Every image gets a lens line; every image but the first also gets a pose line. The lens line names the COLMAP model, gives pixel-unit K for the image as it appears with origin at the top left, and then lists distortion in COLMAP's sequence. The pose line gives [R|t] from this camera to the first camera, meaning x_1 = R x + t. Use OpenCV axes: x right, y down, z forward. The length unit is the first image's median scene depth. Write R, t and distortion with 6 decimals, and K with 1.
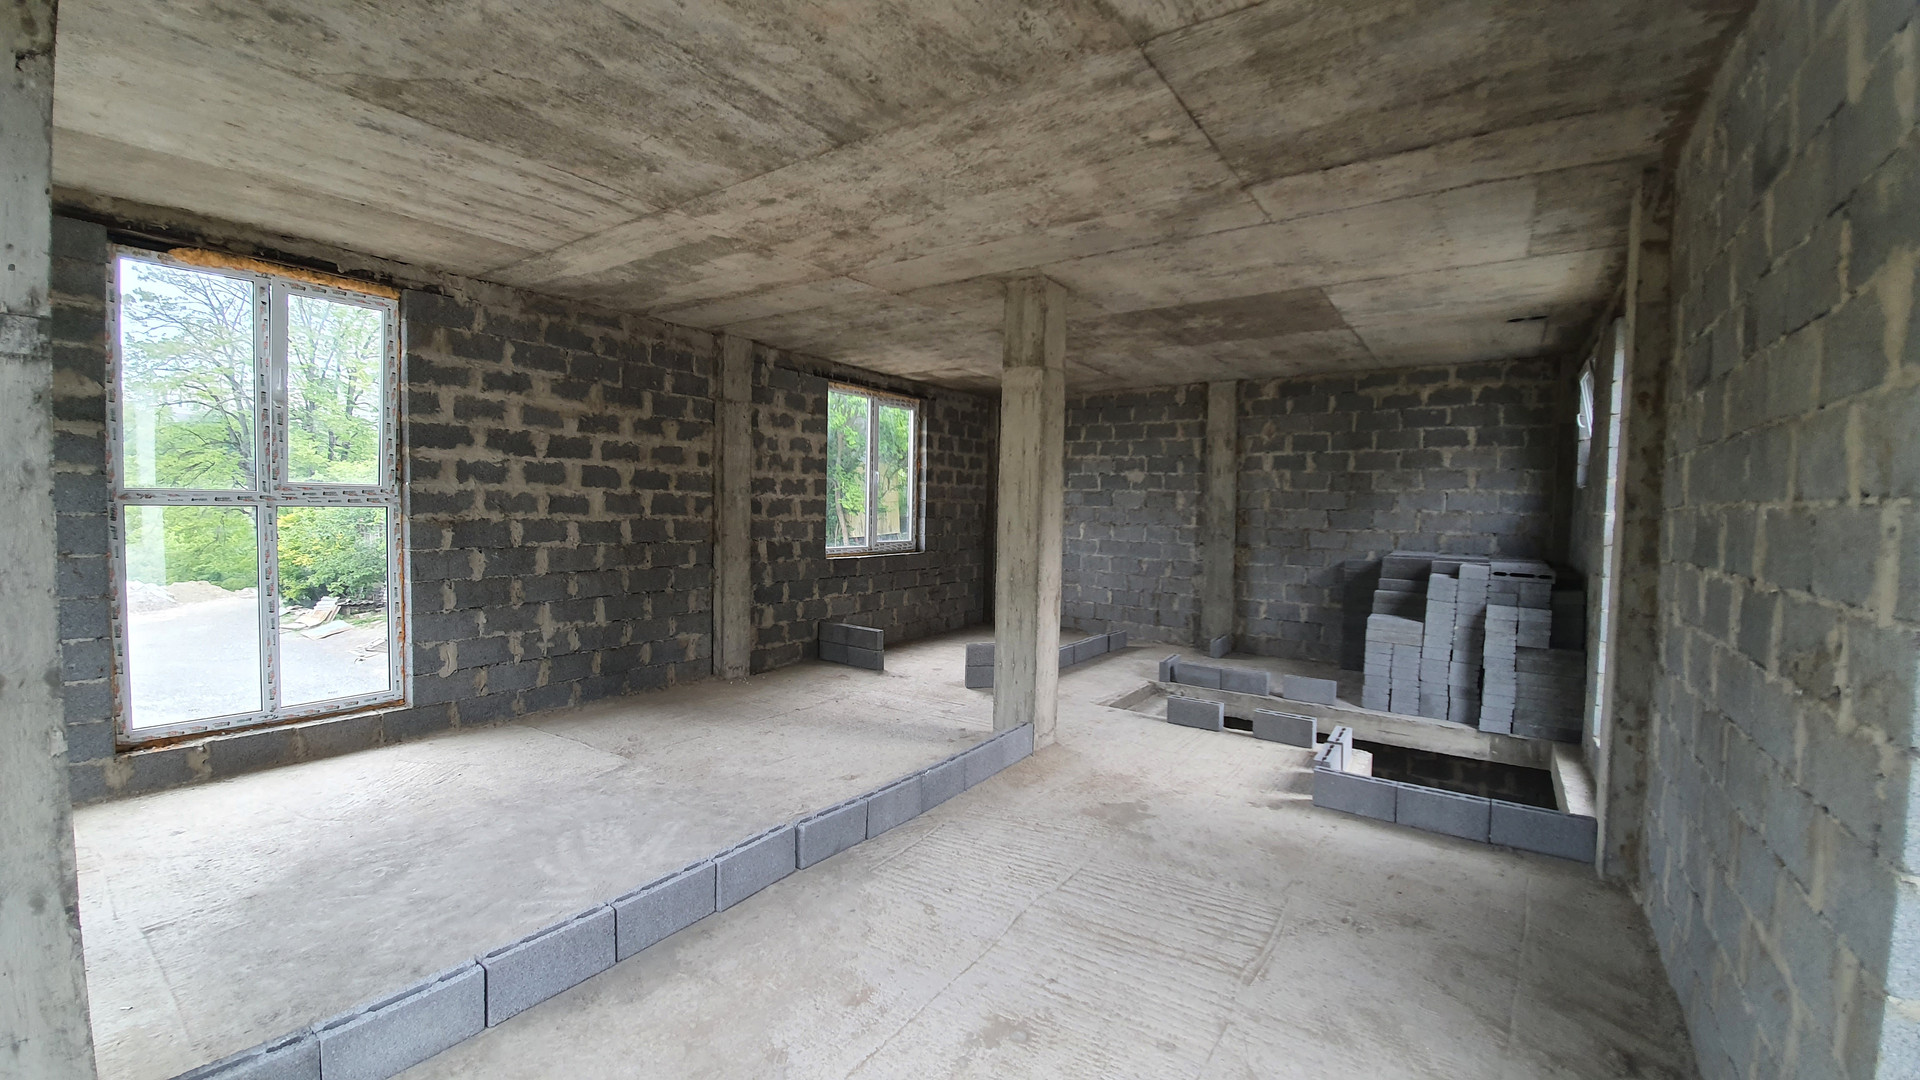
lens RADIAL K [[768.0, 0, 962.3], [0, 768.0, 544.9], [0, 0, 1]] dist [-0.026983, -0.002853]
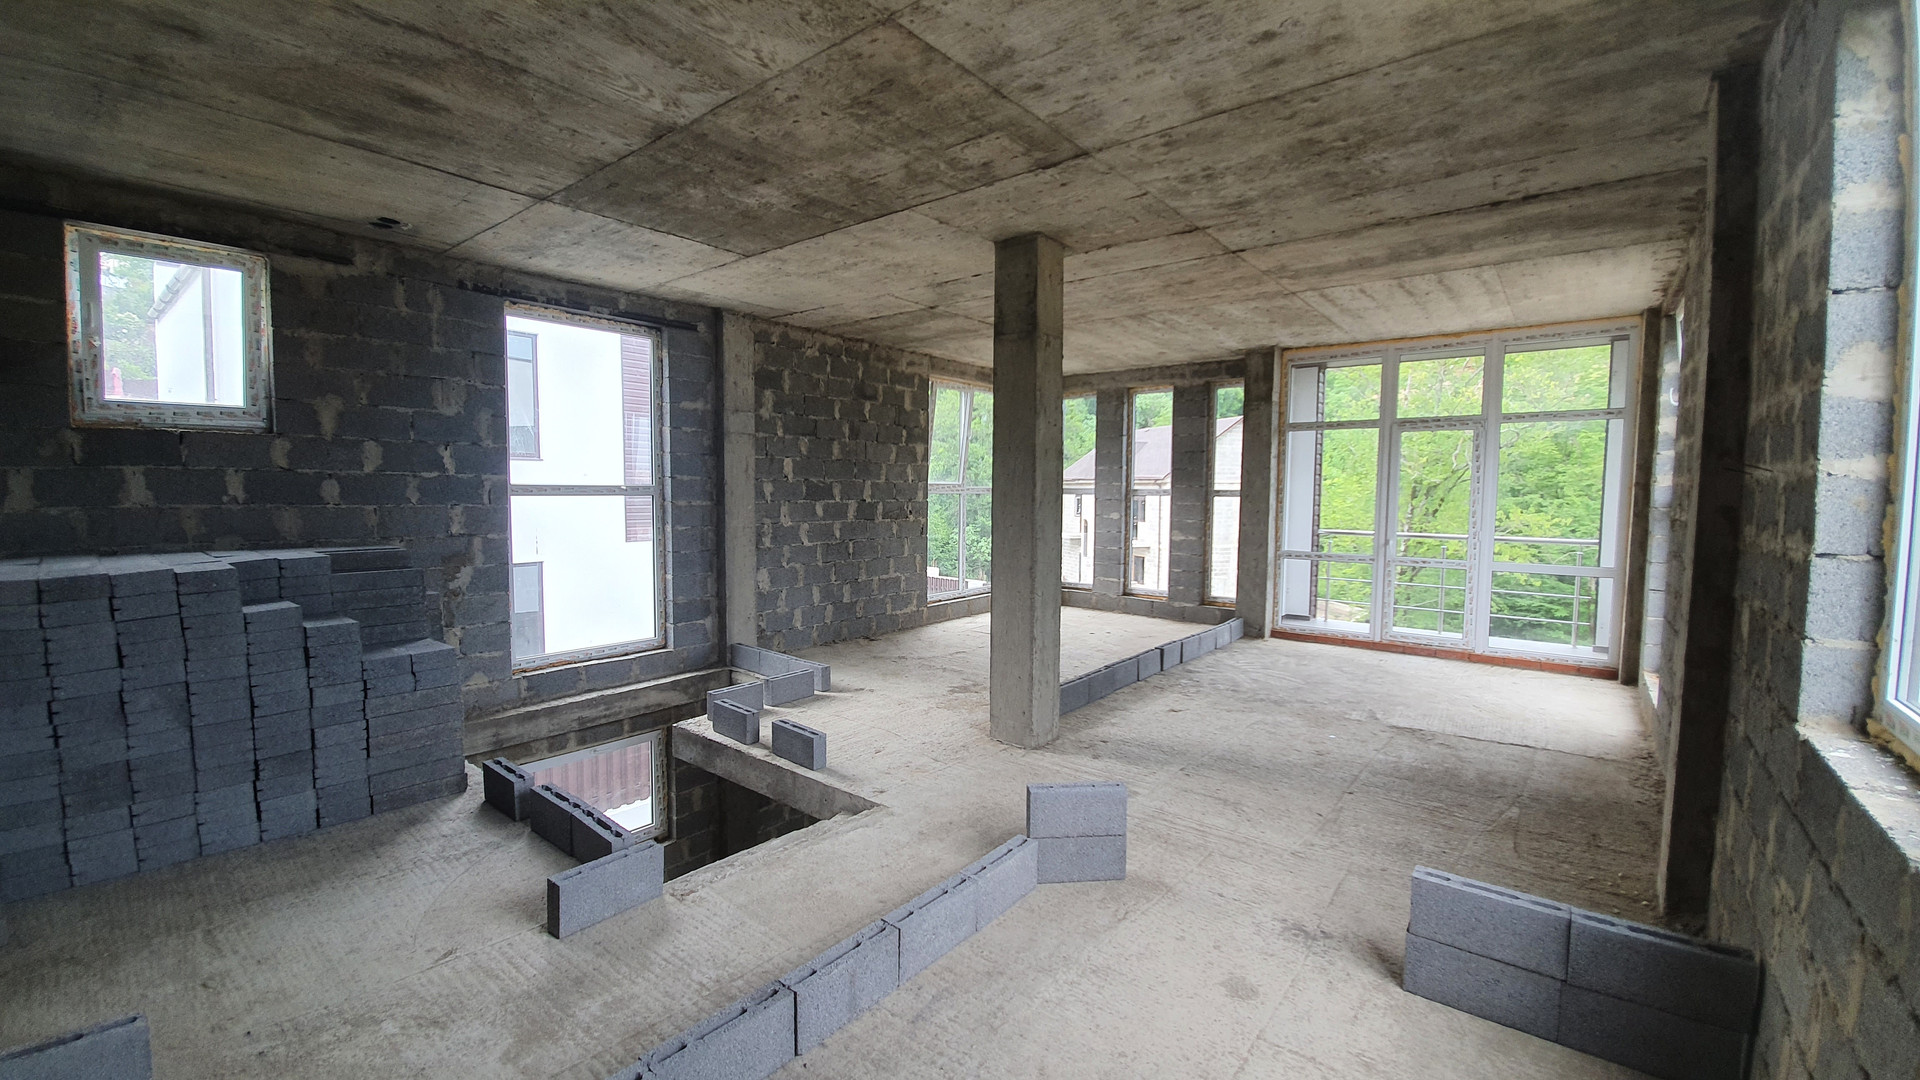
lens RADIAL K [[768.0, 0, 951.1], [0, 768.0, 533.6], [0, 0, 1]] dist [-0.026983, -0.002853]
pose [[-0.996064, -0.032261, 0.082559, 0.111626], [-0.022823, 0.993355, 0.112805, -0.102743], [-0.085650, 0.110476, -0.990181, 2.101617]]
